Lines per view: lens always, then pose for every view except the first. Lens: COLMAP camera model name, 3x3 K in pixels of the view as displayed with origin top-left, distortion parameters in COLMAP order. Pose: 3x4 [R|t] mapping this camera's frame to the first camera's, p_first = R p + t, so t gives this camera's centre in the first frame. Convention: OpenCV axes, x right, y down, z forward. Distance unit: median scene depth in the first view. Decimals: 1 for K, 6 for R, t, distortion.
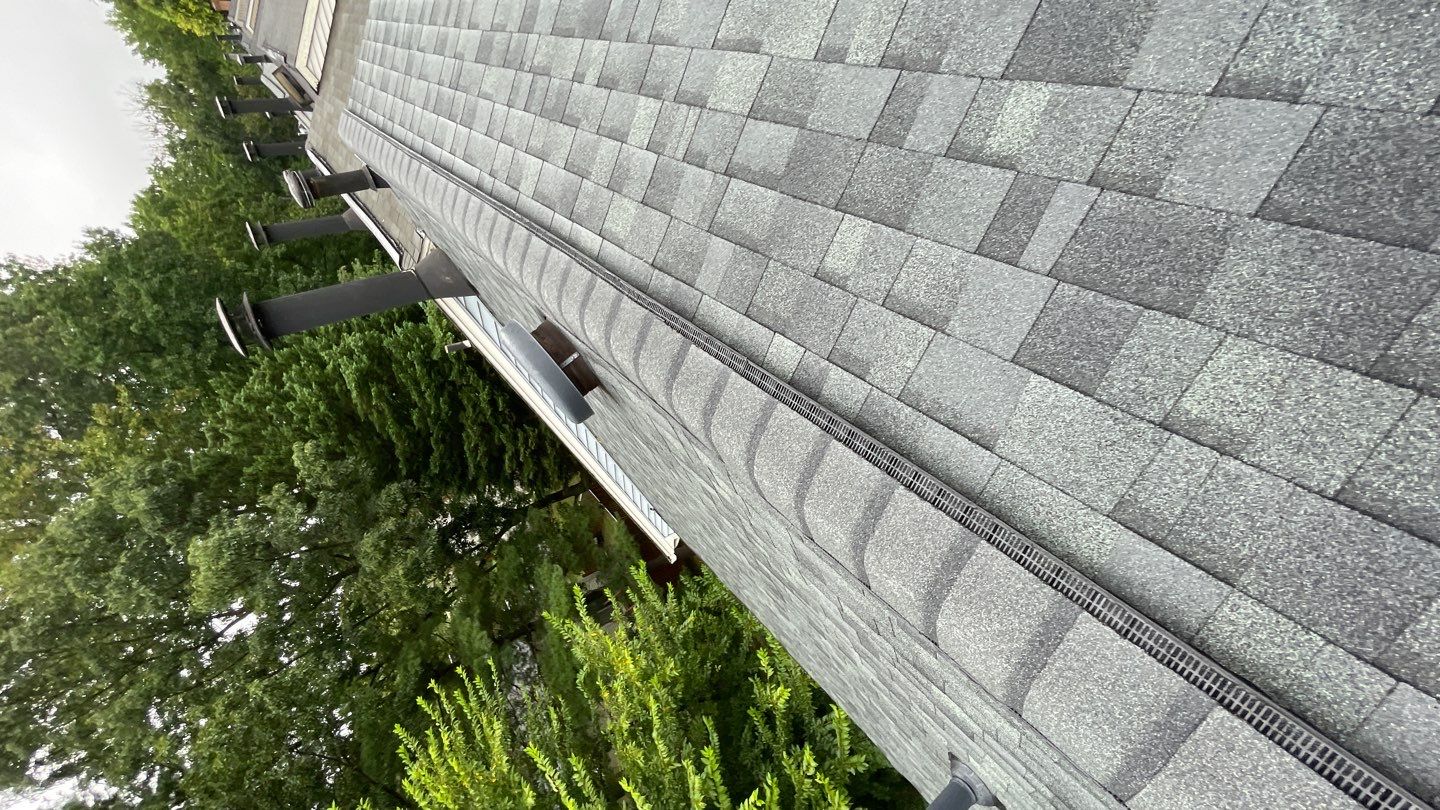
lens RADIAL K [[573.4, 0, 720.0], [0, 573.4, 405.0], [0, 0, 1]] dist [-0.011013, 0.000088]
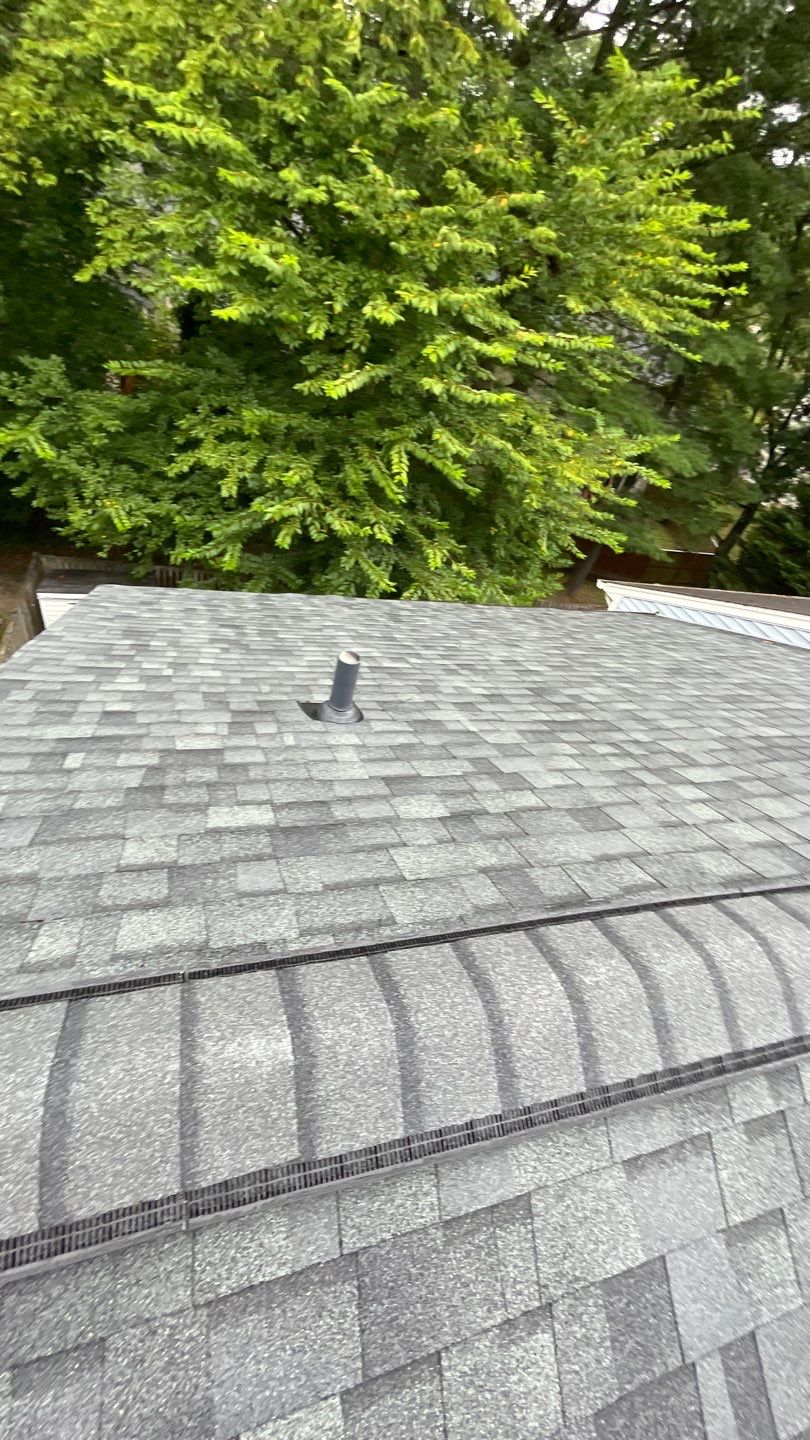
lens RADIAL K [[578.1, 0, 406.9], [0, 578.1, 714.3], [0, 0, 1]] dist [-0.002472, -0.000313]
pose [[-0.740116, 0.601062, 0.301583, -0.004153], [-0.561441, -0.799136, 0.214863, 0.078581], [0.370152, -0.010298, 0.928914, -0.011945]]
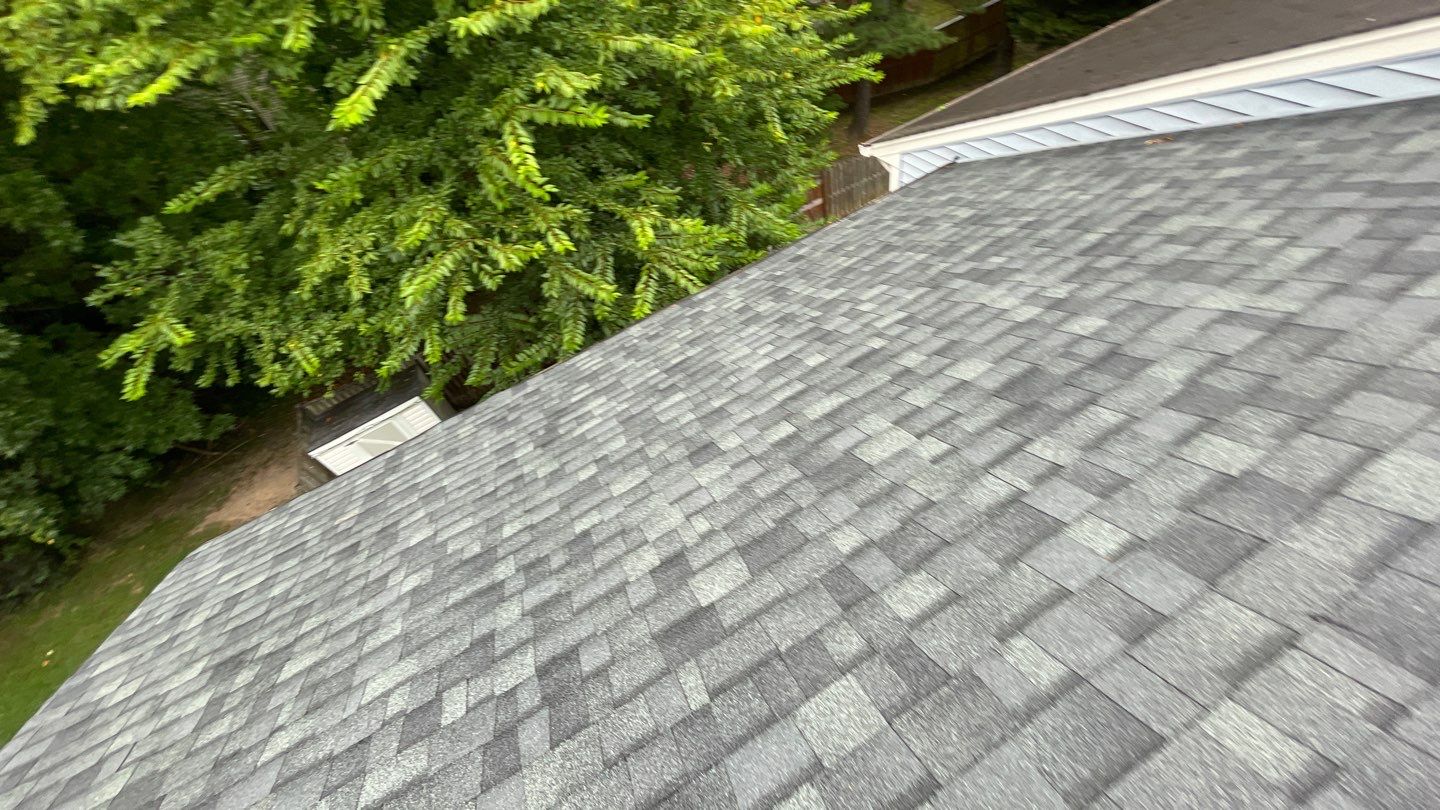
lens RADIAL K [[578.1, 0, 724.7], [0, 578.1, 405.1], [0, 0, 1]] dist [-0.002472, -0.000313]
pose [[-0.354604, 0.810969, 0.465388, -0.106683], [-0.845541, -0.490602, 0.210643, 0.133136], [0.399145, -0.318809, 0.859677, 0.292050]]
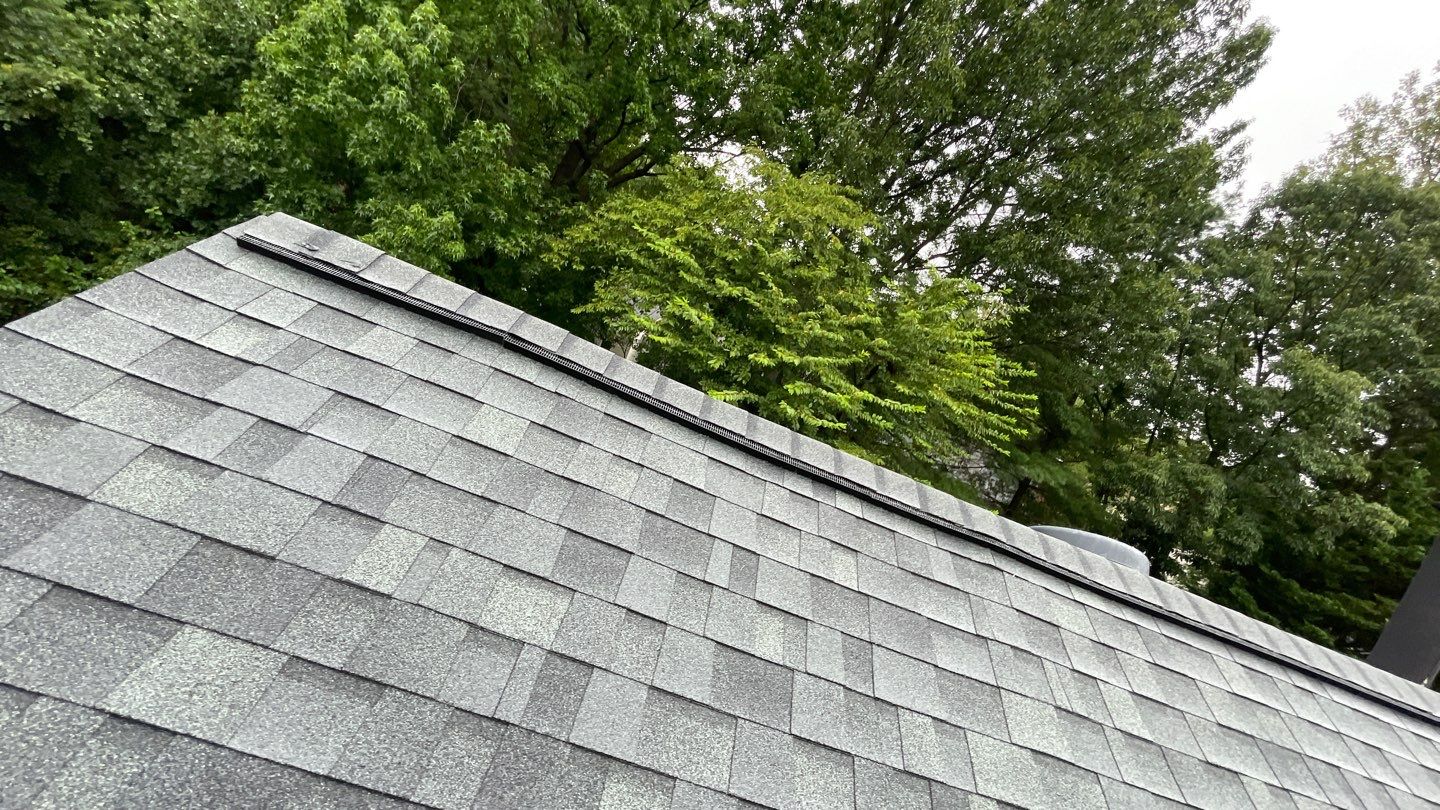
lens RADIAL K [[573.4, 0, 720.0], [0, 573.4, 405.0], [0, 0, 1]] dist [-0.011013, 0.000088]
pose [[-0.867353, 0.497657, 0.006106, 0.035128], [-0.342840, -0.606331, 0.717512, -0.122685], [0.360777, 0.620242, 0.696519, -0.041760]]
